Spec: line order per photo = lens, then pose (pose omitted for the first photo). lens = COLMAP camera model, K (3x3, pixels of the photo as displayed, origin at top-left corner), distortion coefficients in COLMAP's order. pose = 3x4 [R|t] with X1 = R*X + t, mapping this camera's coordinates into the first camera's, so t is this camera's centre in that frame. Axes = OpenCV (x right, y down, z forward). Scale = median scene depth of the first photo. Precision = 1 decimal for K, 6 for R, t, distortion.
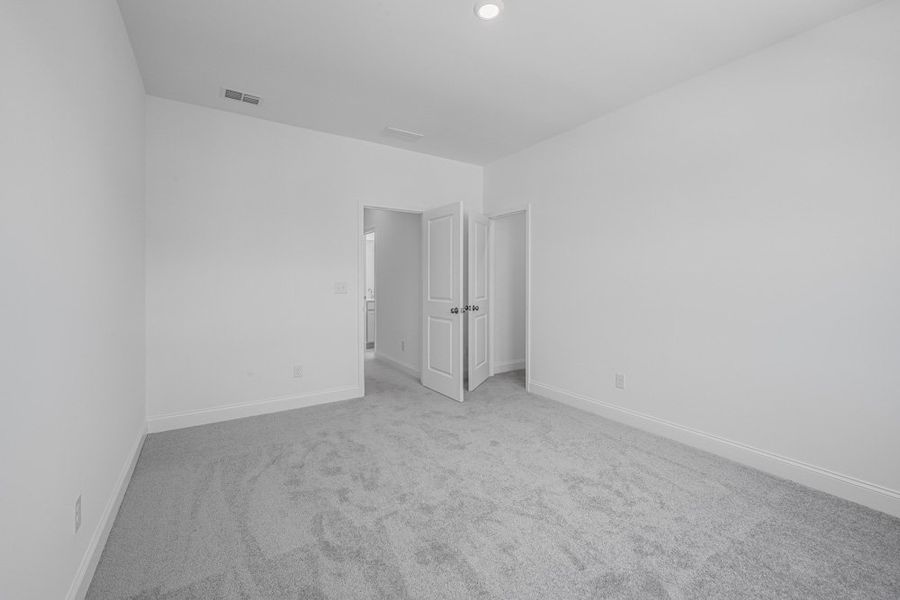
lens RADIAL K [[335.9, 0, 451.7], [0, 335.9, 273.0], [0, 0, 1]] dist [-0.023314, -0.000062]
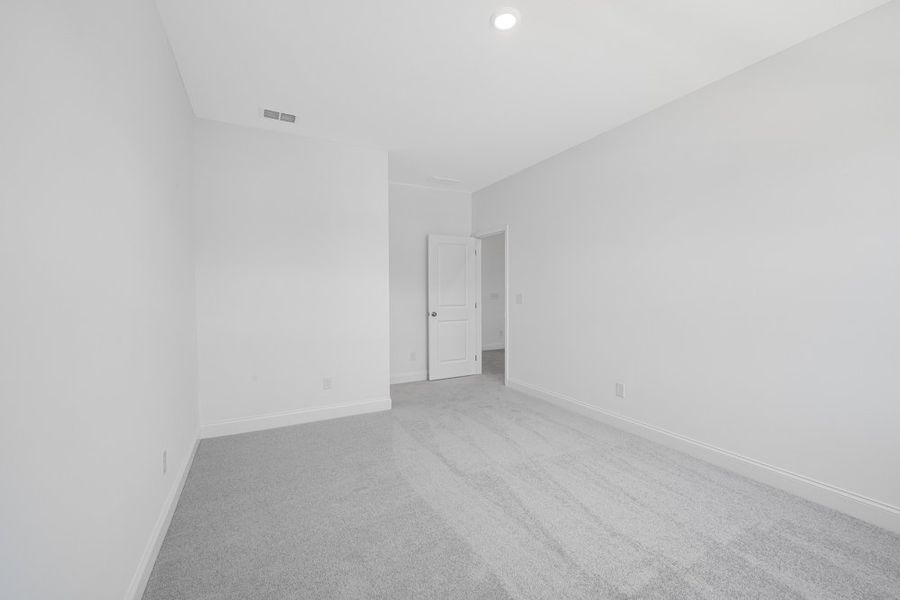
lens RADIAL K [[373.2, 0, 449.2], [0, 373.2, 290.5], [0, 0, 1]] dist [0.000273, -0.000086]
pose [[0.988769, -0.010344, -0.149095, 0.157556], [0.012345, 0.999846, 0.012497, -0.000525], [0.148942, -0.014197, 0.988744, -0.209789]]
